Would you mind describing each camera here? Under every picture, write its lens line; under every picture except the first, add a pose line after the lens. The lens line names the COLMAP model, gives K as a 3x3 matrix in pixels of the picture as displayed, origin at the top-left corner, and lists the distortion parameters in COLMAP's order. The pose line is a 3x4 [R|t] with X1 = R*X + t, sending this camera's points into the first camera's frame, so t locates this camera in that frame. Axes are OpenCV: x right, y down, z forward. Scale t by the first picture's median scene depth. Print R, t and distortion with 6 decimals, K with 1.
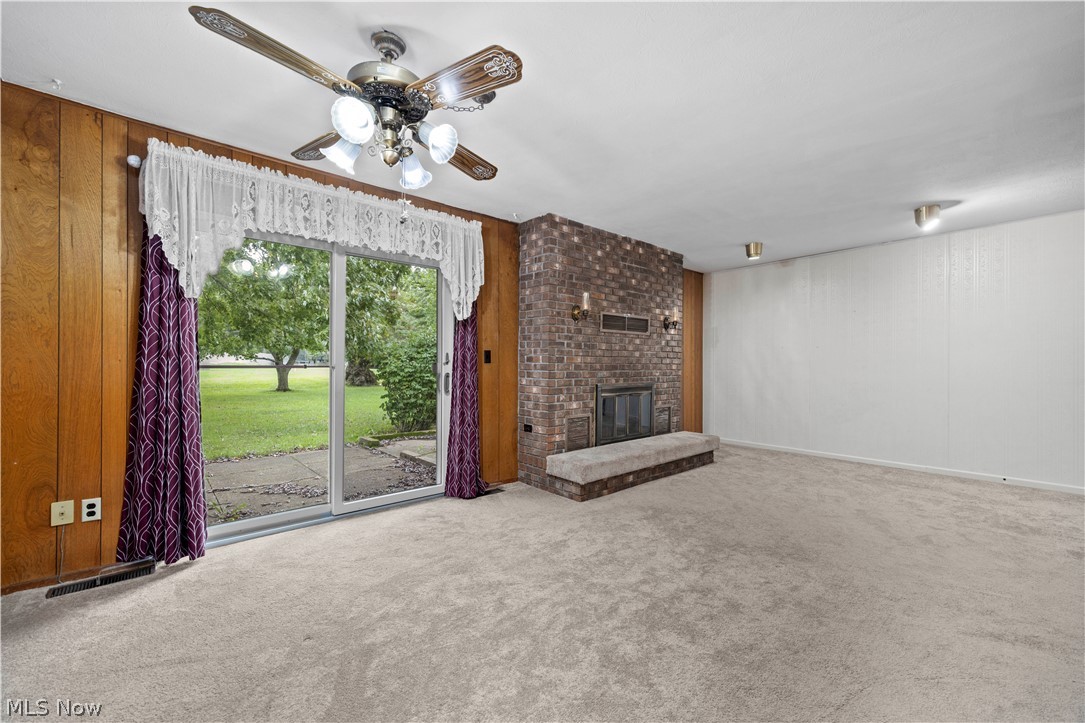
lens RADIAL K [[428.7, 0, 515.6], [0, 428.7, 364.8], [0, 0, 1]] dist [-0.000749, -0.000685]
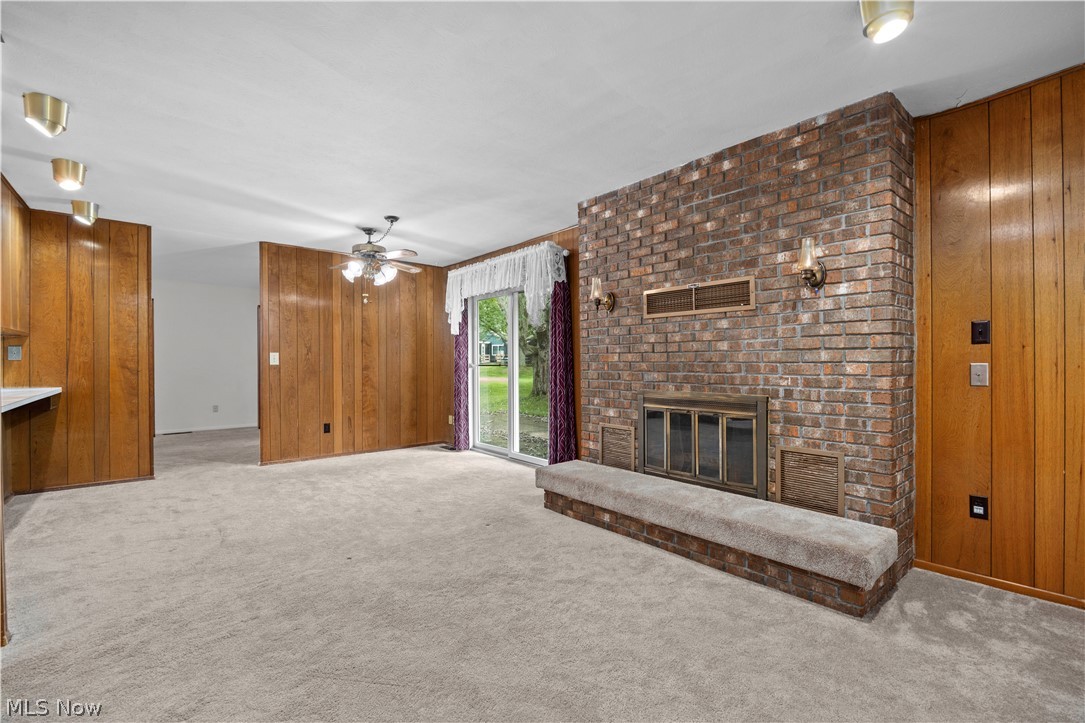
lens RADIAL K [[473.2, 0, 546.1], [0, 473.2, 364.5], [0, 0, 1]] dist [-0.016811, 0.000602]
pose [[0.019168, 0.000177, -0.999816, 1.016263], [0.000437, 1.000000, 0.000185, 0.000451], [0.999816, -0.000441, 0.019168, 0.825720]]
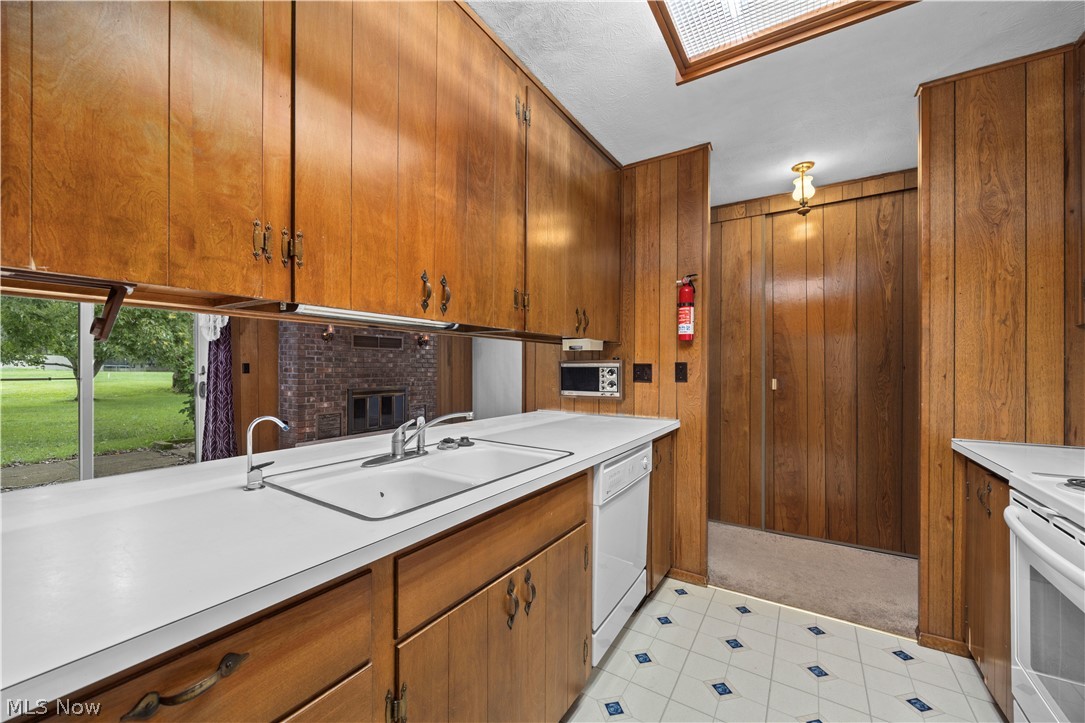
lens RADIAL K [[428.7, 0, 528.2], [0, 428.7, 368.9], [0, 0, 1]] dist [-0.000749, -0.000685]
pose [[0.959239, -0.002495, 0.282585, 0.350113], [0.001935, 0.999996, 0.002261, -0.017070], [-0.282589, -0.001622, 0.959240, -0.421962]]
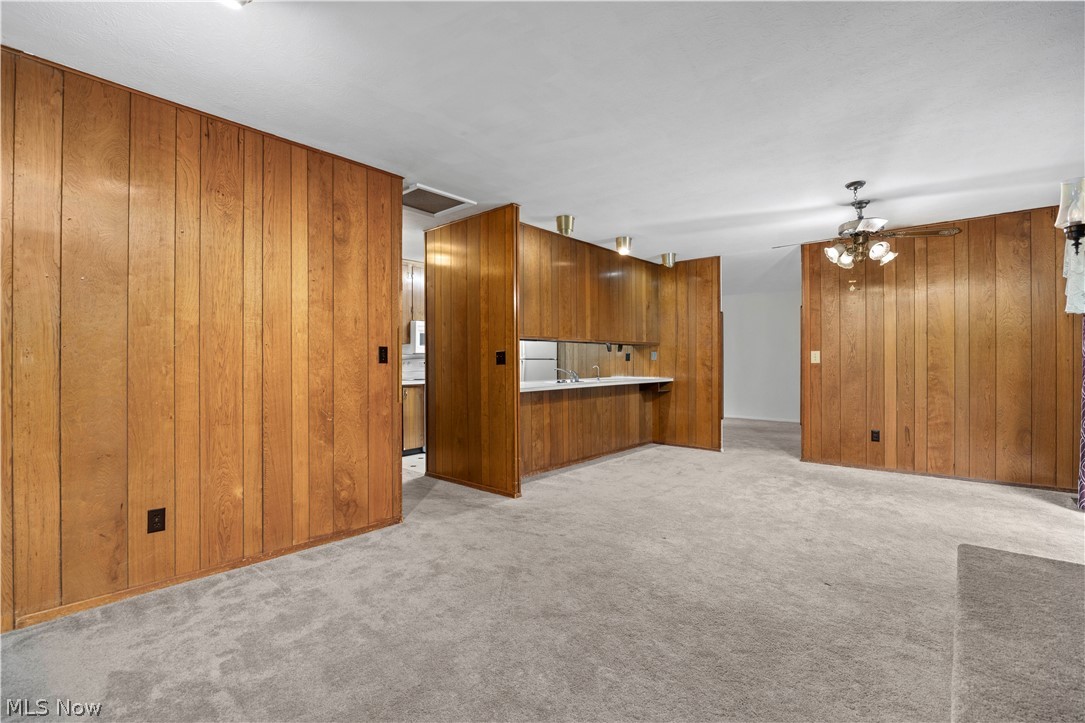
lens RADIAL K [[473.2, 0, 542.2], [0, 473.2, 361.4], [0, 0, 1]] dist [-0.016811, 0.000602]
pose [[-0.987562, -0.000949, -0.157224, 0.653178], [-0.000611, 0.999997, -0.002197, -0.000526], [0.157226, -0.002073, -0.987560, 1.257221]]
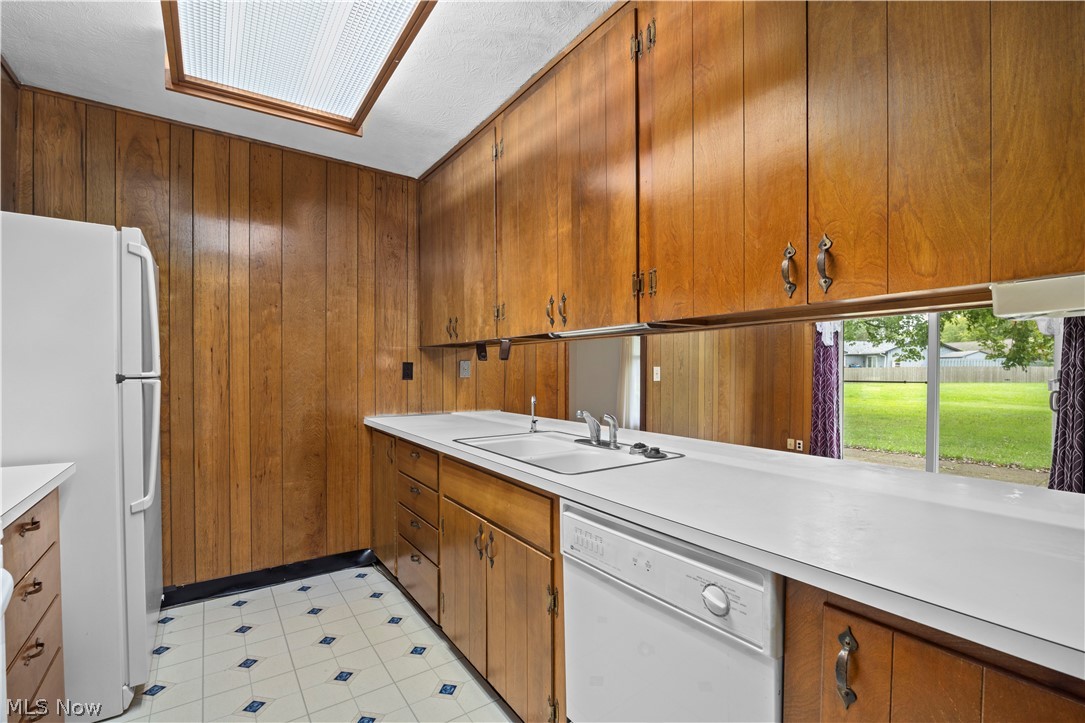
lens RADIAL K [[473.2, 0, 539.7], [0, 473.2, 379.8], [0, 0, 1]] dist [-0.016811, 0.000602]
pose [[-0.083977, 0.009000, -0.996427, 0.823650], [0.000252, 0.999959, 0.009011, -0.012259], [0.996468, 0.000505, -0.083976, -0.070152]]
